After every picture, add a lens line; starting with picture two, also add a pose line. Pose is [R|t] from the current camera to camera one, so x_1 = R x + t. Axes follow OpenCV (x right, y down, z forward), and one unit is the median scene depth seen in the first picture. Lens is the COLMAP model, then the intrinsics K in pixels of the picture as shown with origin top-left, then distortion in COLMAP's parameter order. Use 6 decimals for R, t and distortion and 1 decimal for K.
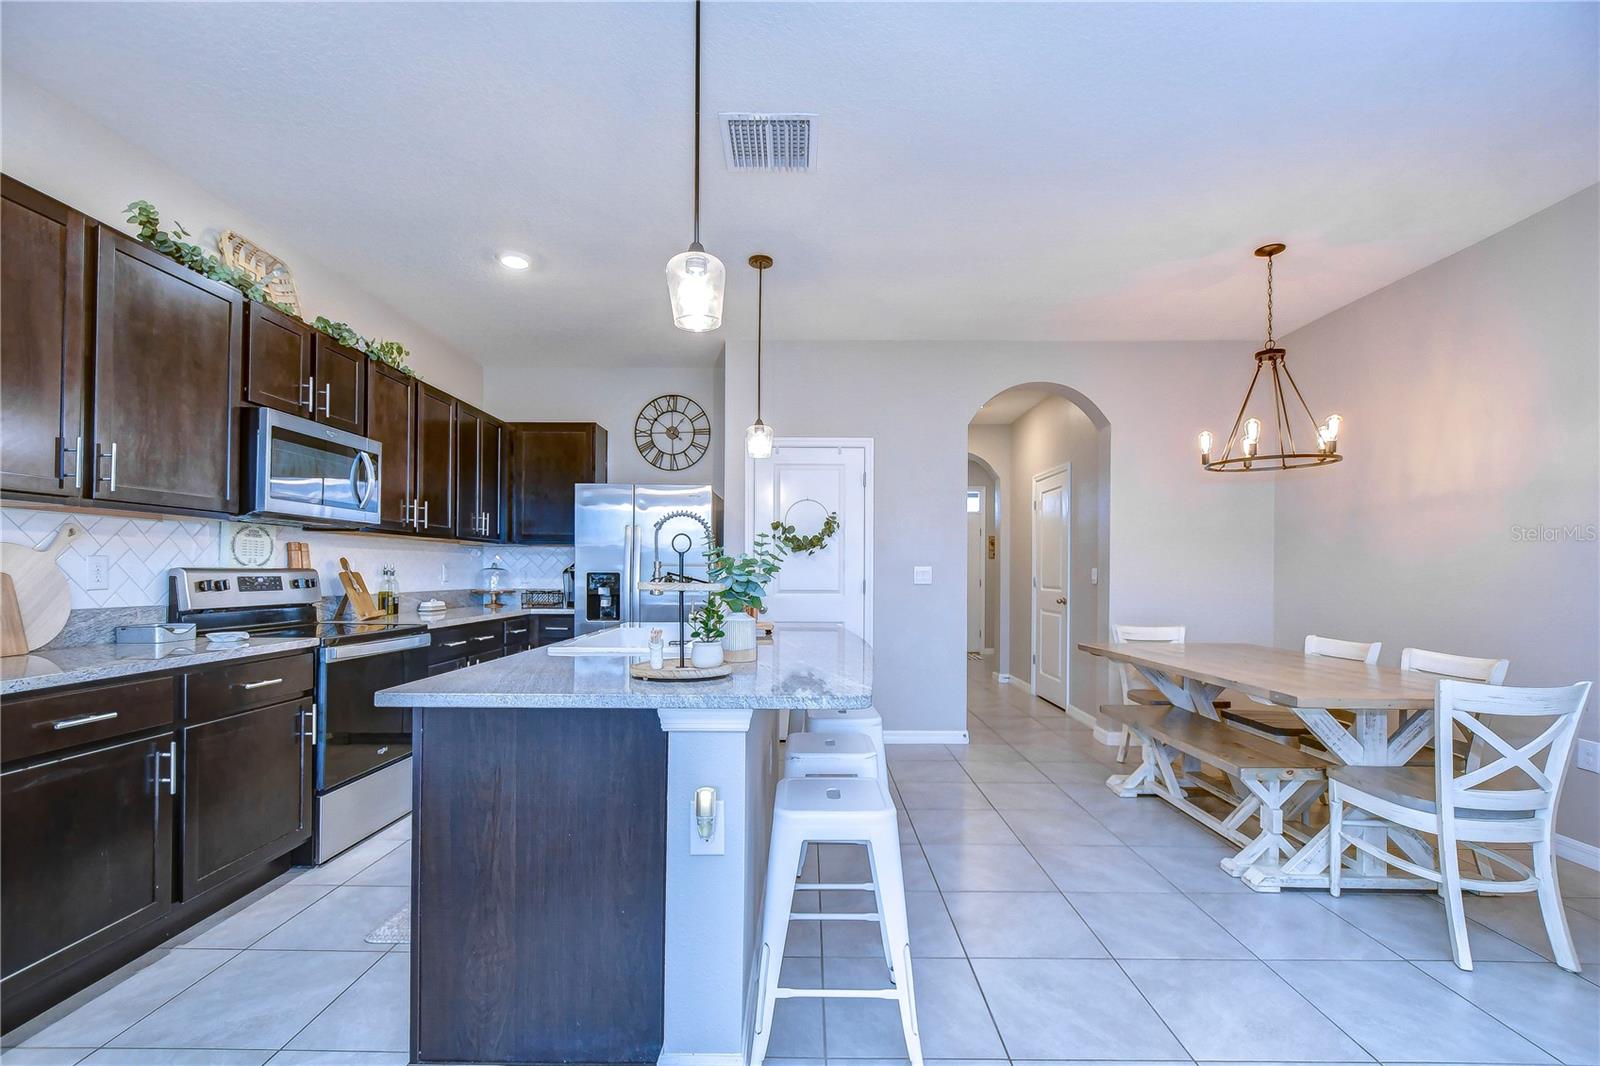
lens RADIAL K [[693.9, 0, 800.6], [0, 693.9, 567.6], [0, 0, 1]] dist [0.007528, -0.007552]
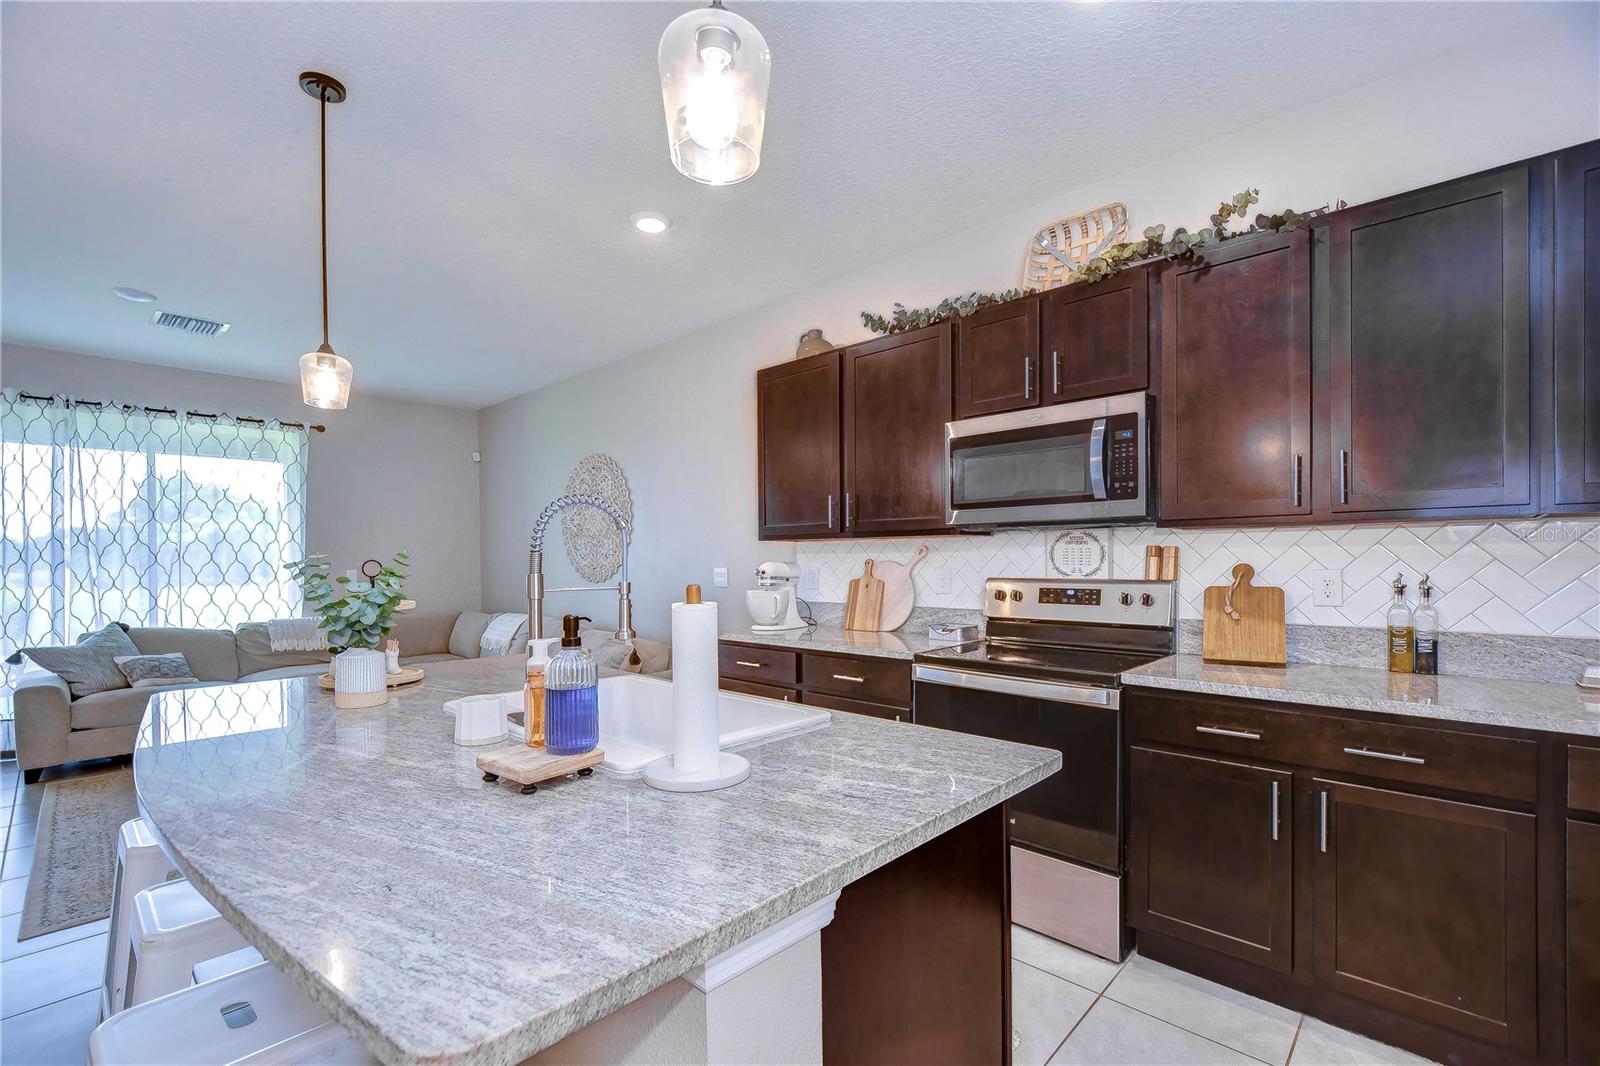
lens RADIAL K [[702.2, 0, 807.5], [0, 702.2, 577.0], [0, 0, 1]] dist [0.009813, -0.007479]
pose [[-0.668093, 0.017781, -0.743865, 0.112994], [0.007787, 0.999827, 0.016906, -0.018184], [0.744037, 0.005502, -0.668116, 1.236287]]
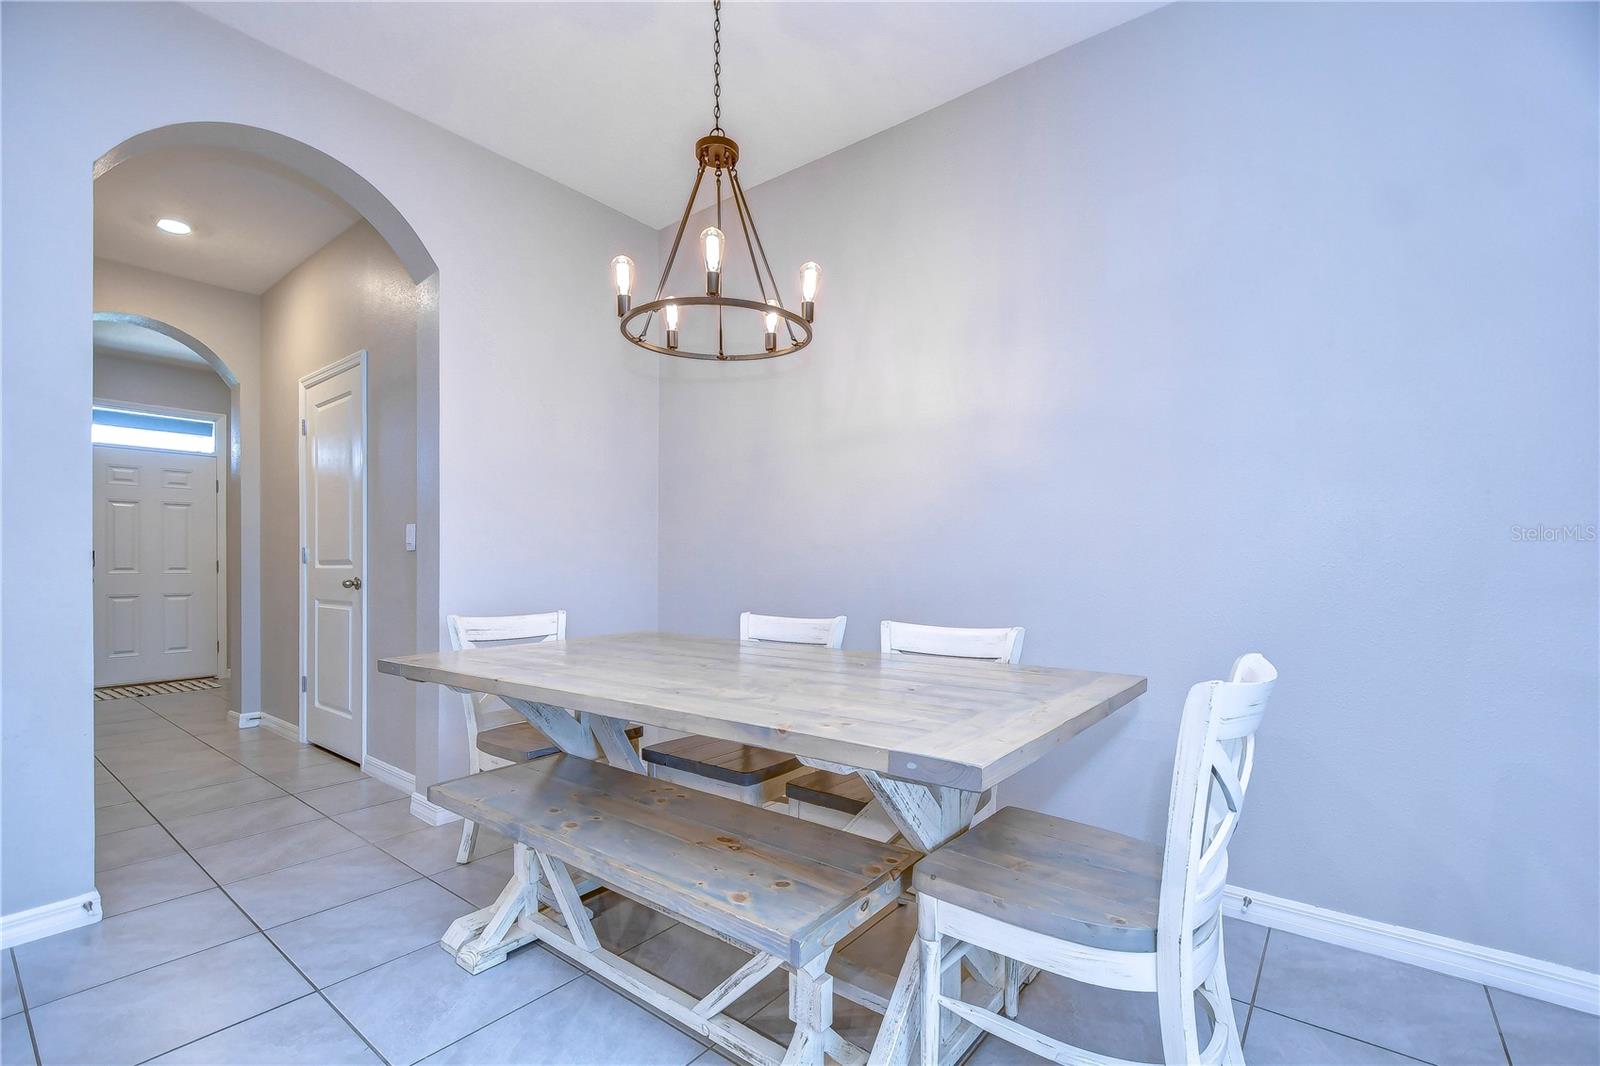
lens RADIAL K [[693.9, 0, 800.6], [0, 693.9, 567.6], [0, 0, 1]] dist [0.007528, -0.007552]
pose [[0.609181, -0.008739, 0.792983, 0.236803], [0.000251, 0.999941, 0.010827, 0.048492], [-0.793031, -0.006396, 0.609148, 0.571012]]
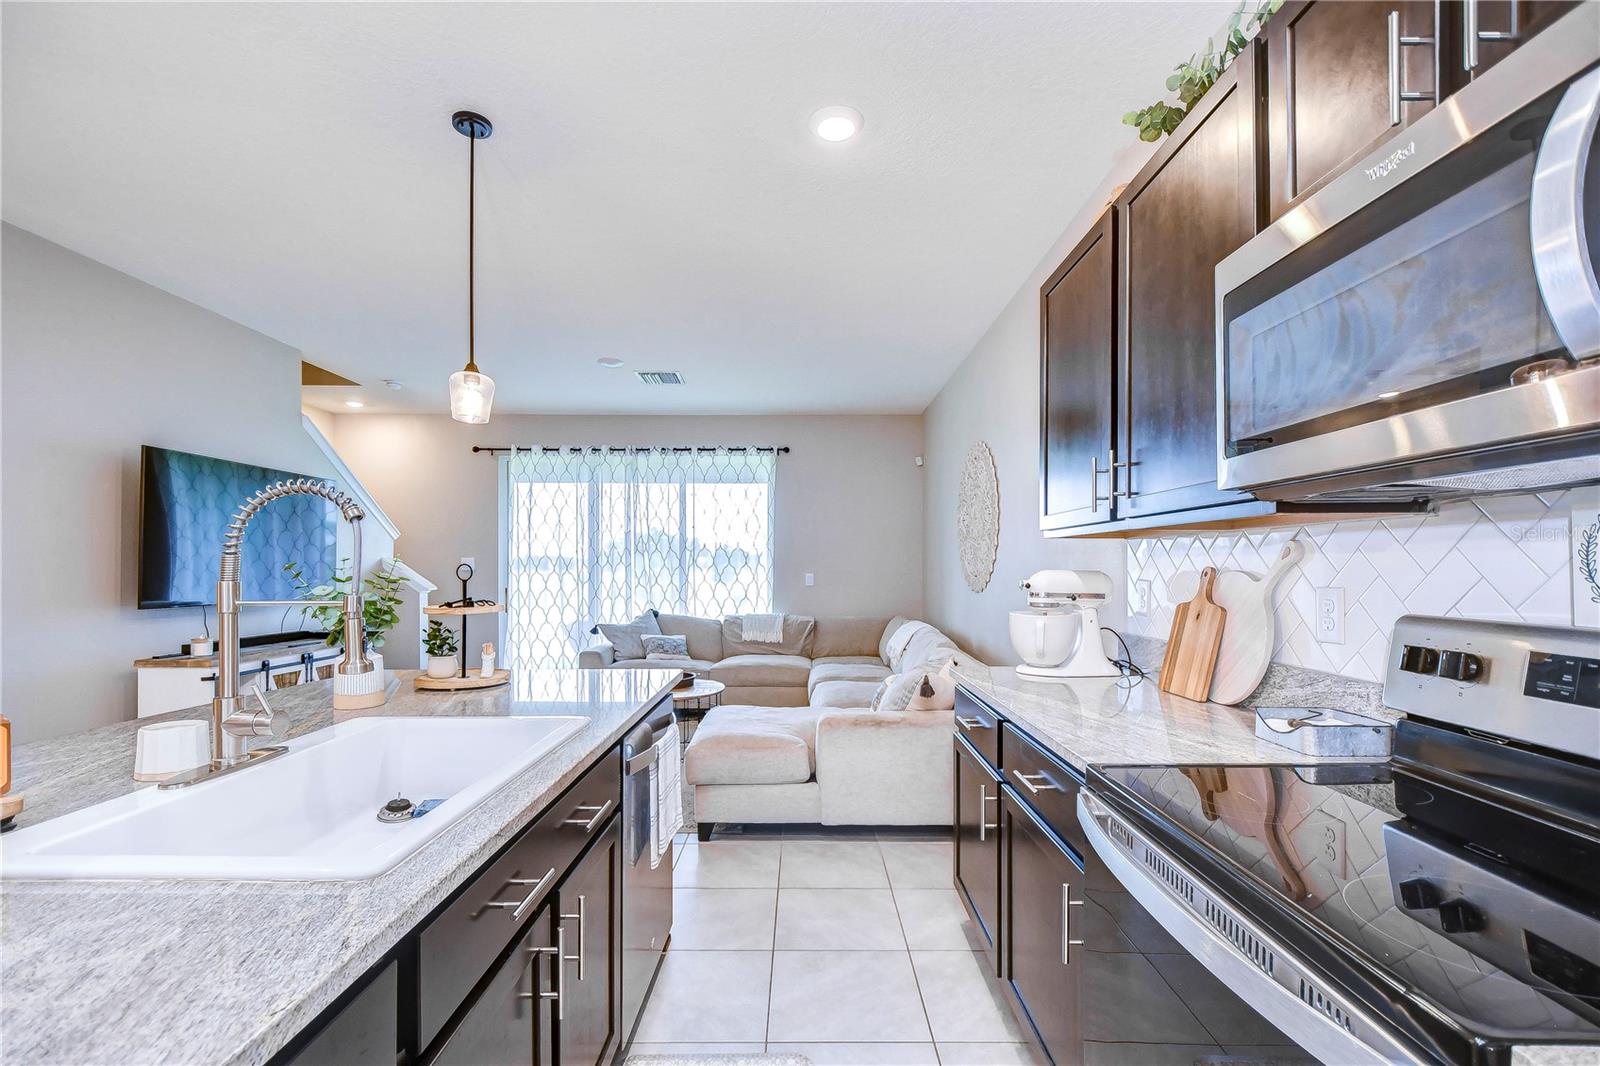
lens RADIAL K [[702.2, 0, 807.5], [0, 702.2, 577.0], [0, 0, 1]] dist [0.009813, -0.007479]
pose [[-0.999963, -0.005790, -0.006294, -0.398257], [-0.005845, 0.999945, 0.008687, -0.021210], [0.006243, 0.008724, -0.999942, 1.174282]]
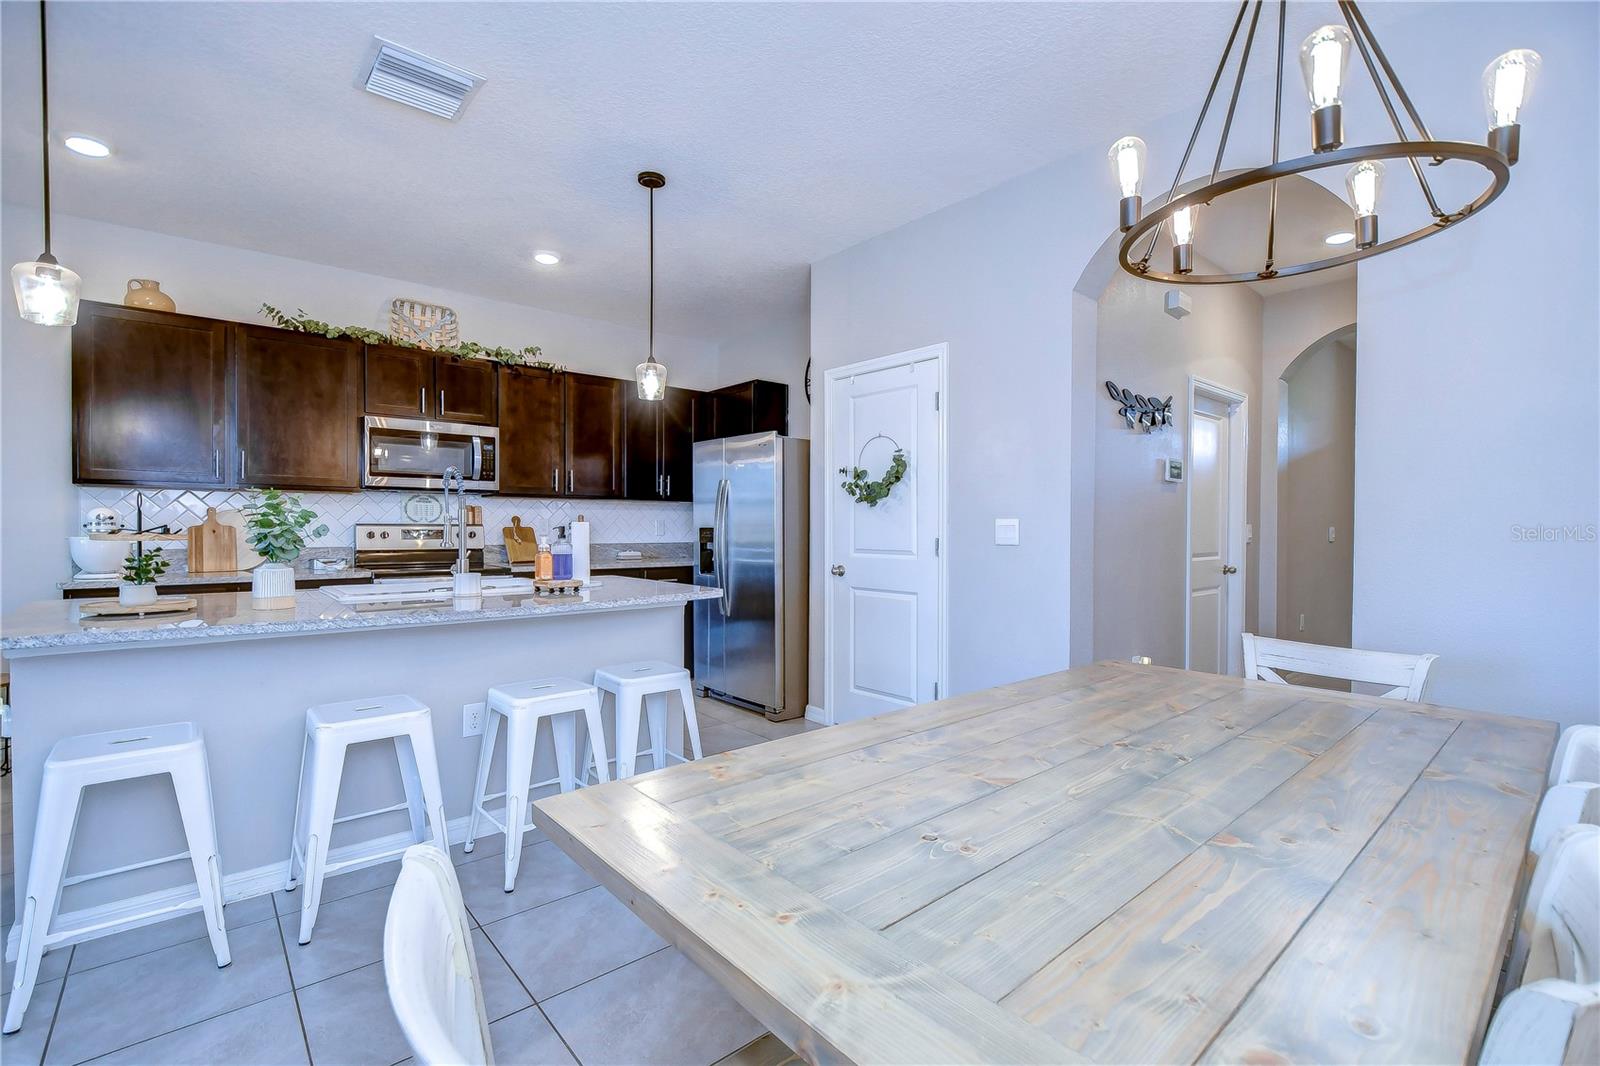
lens RADIAL K [[709.7, 0, 805.6], [0, 709.7, 532.9], [0, 0, 1]] dist [0.003850, -0.000474]
pose [[0.661610, 0.004980, -0.749832, 0.796254], [0.003594, 0.999945, 0.009812, 0.006944], [0.749840, -0.009187, 0.661556, 0.561223]]
